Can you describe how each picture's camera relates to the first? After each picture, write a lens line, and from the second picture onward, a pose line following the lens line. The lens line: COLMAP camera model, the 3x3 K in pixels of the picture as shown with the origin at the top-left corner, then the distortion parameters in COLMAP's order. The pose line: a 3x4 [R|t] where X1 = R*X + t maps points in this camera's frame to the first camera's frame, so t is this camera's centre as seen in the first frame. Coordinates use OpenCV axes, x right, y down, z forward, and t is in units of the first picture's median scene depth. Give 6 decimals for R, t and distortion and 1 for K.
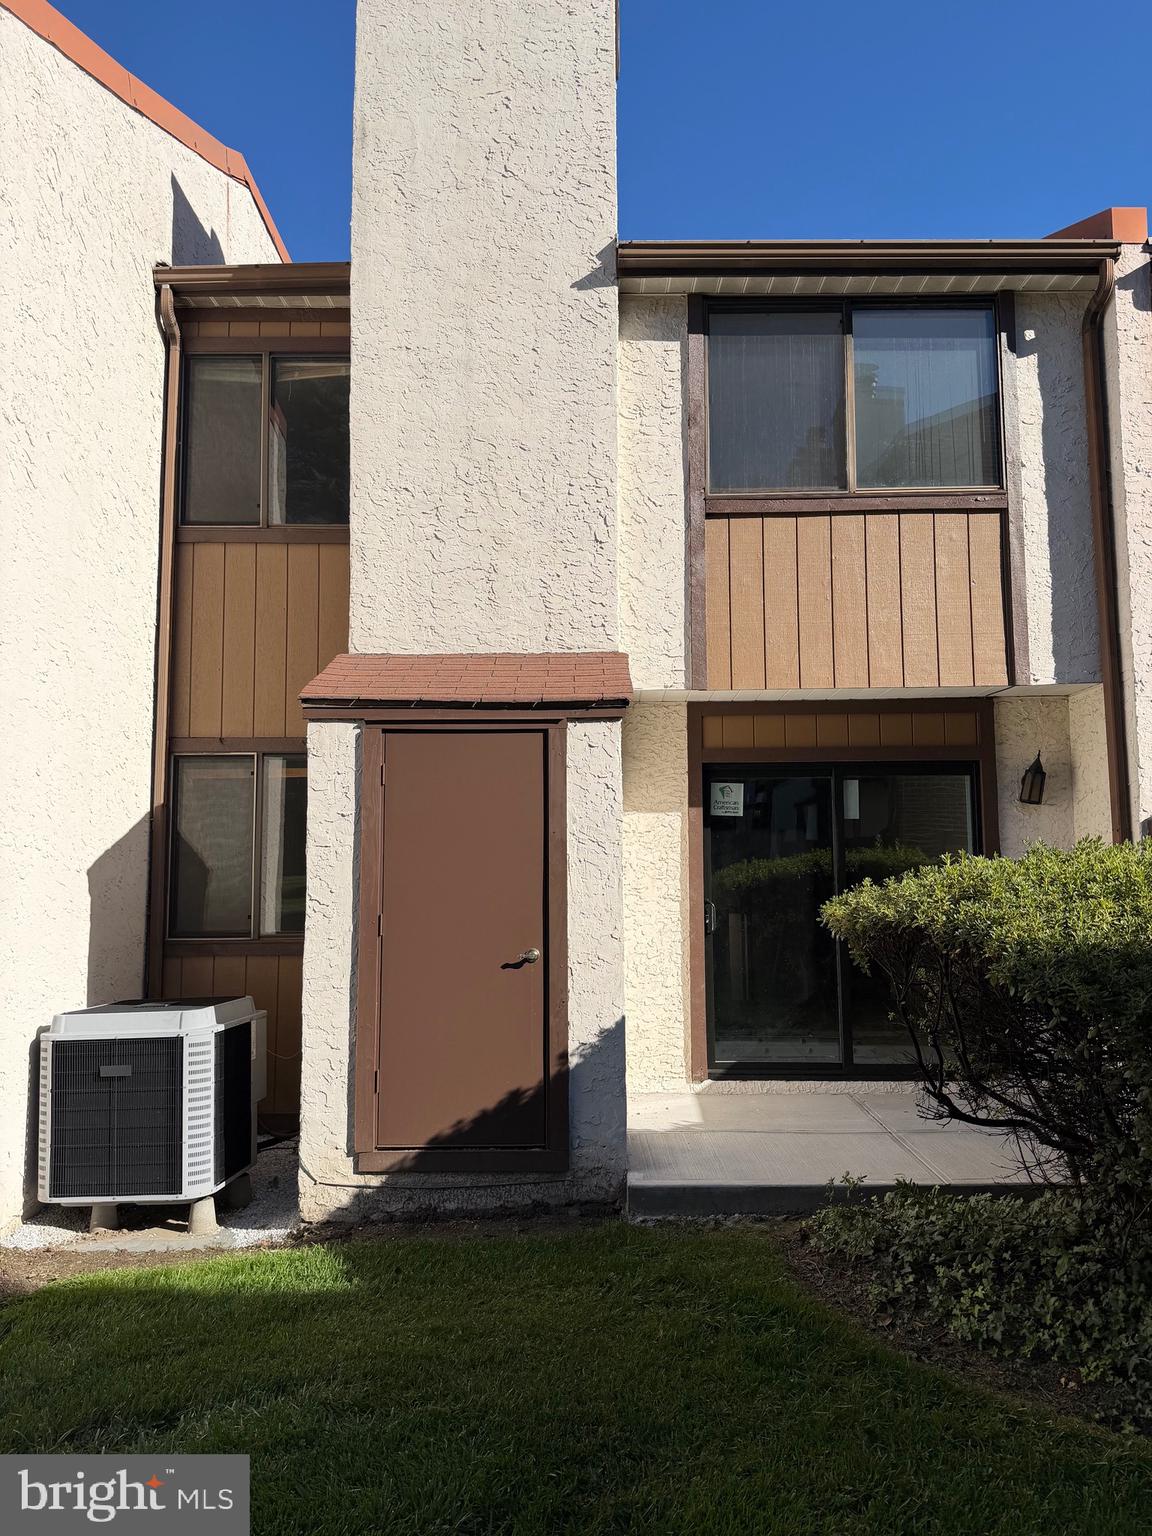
lens RADIAL K [[1064.6, 0, 576.2], [0, 1064.6, 769.5], [0, 0, 1]] dist [0.051833, -0.070933]
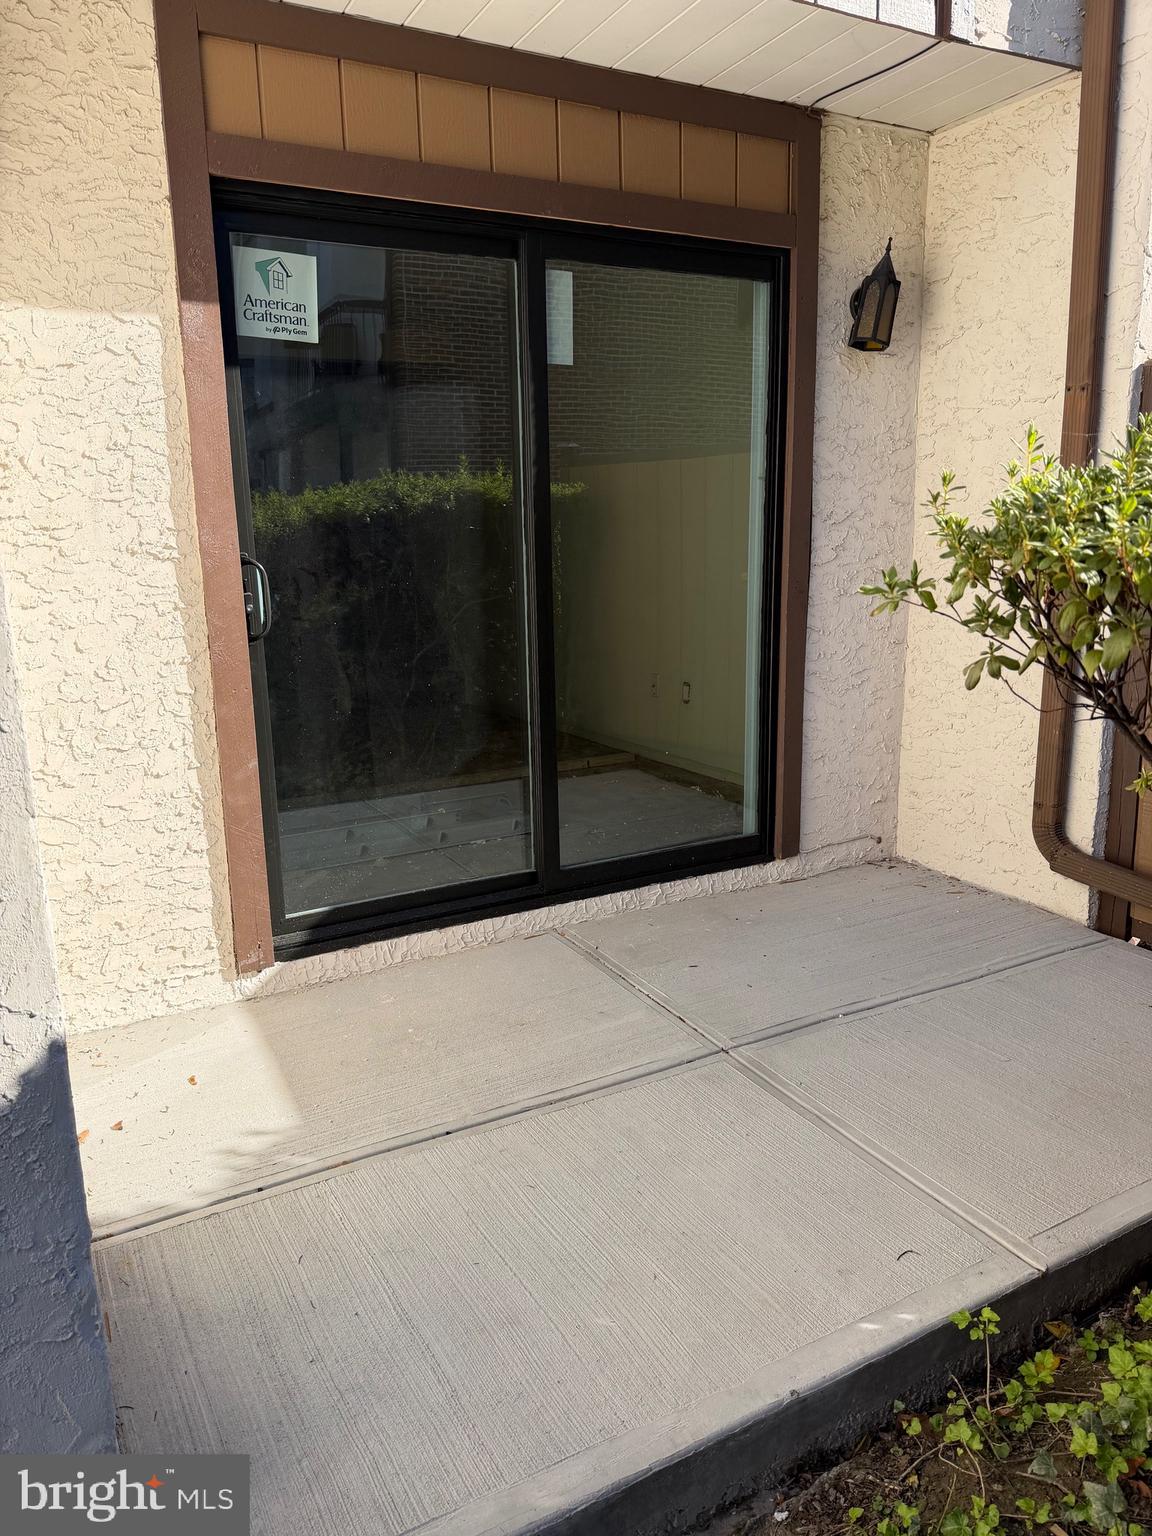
lens RADIAL K [[1064.6, 0, 572.7], [0, 1064.6, 743.8], [0, 0, 1]] dist [0.051833, -0.070933]
pose [[0.870667, -0.112755, 0.478775, 0.028980], [-0.027070, 0.960912, 0.275528, 0.076426], [-0.491128, -0.252853, 0.833582, 0.586392]]
